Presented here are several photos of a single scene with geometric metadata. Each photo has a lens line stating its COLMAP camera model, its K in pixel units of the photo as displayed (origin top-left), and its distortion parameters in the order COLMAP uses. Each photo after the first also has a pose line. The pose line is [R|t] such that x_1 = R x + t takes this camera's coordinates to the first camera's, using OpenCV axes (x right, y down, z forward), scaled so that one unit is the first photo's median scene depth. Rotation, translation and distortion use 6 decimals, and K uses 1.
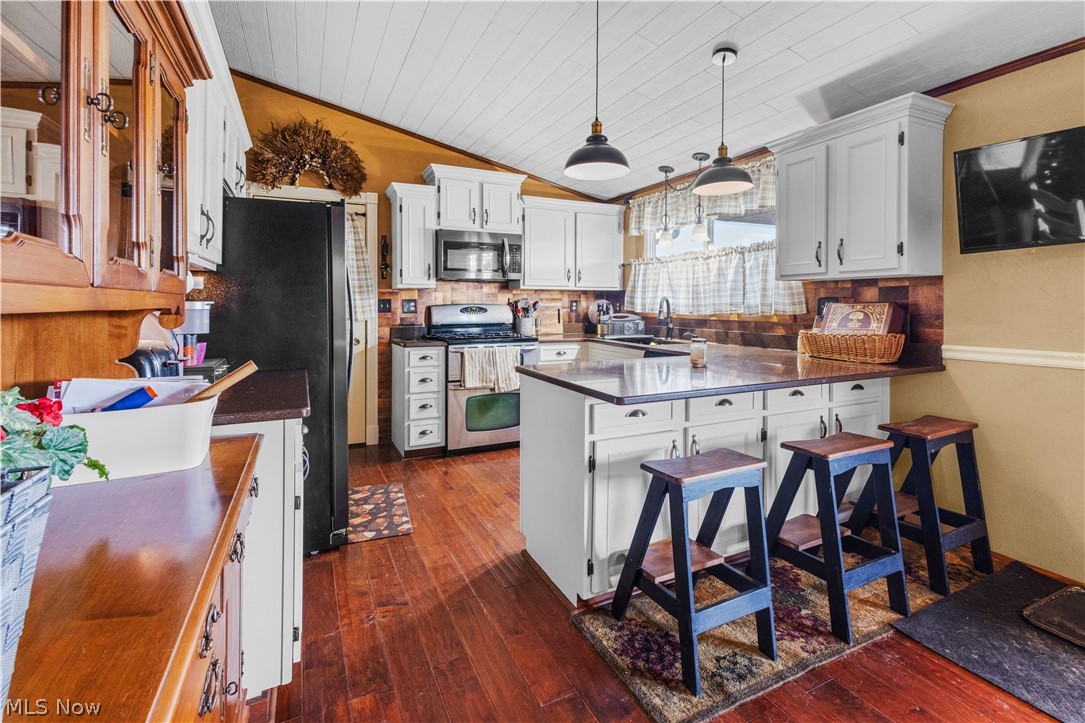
lens RADIAL K [[483.2, 0, 539.8], [0, 483.2, 314.4], [0, 0, 1]] dist [0.004203, 0.000009]
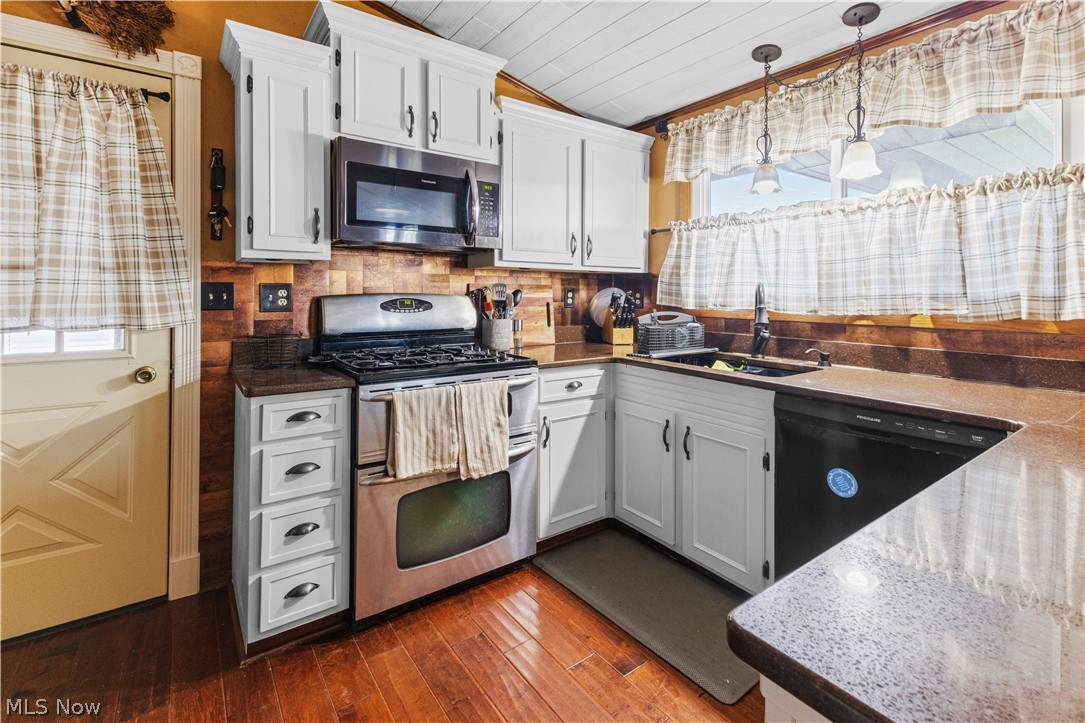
lens RADIAL K [[486.5, 0, 528.5], [0, 486.5, 300.6], [0, 0, 1]] dist [0.008740, 0.000203]
pose [[0.987624, 0.003018, 0.156811, -0.093122], [-0.001801, 0.999967, -0.007901, -0.010479], [-0.156830, 0.007521, 0.987597, 0.472147]]
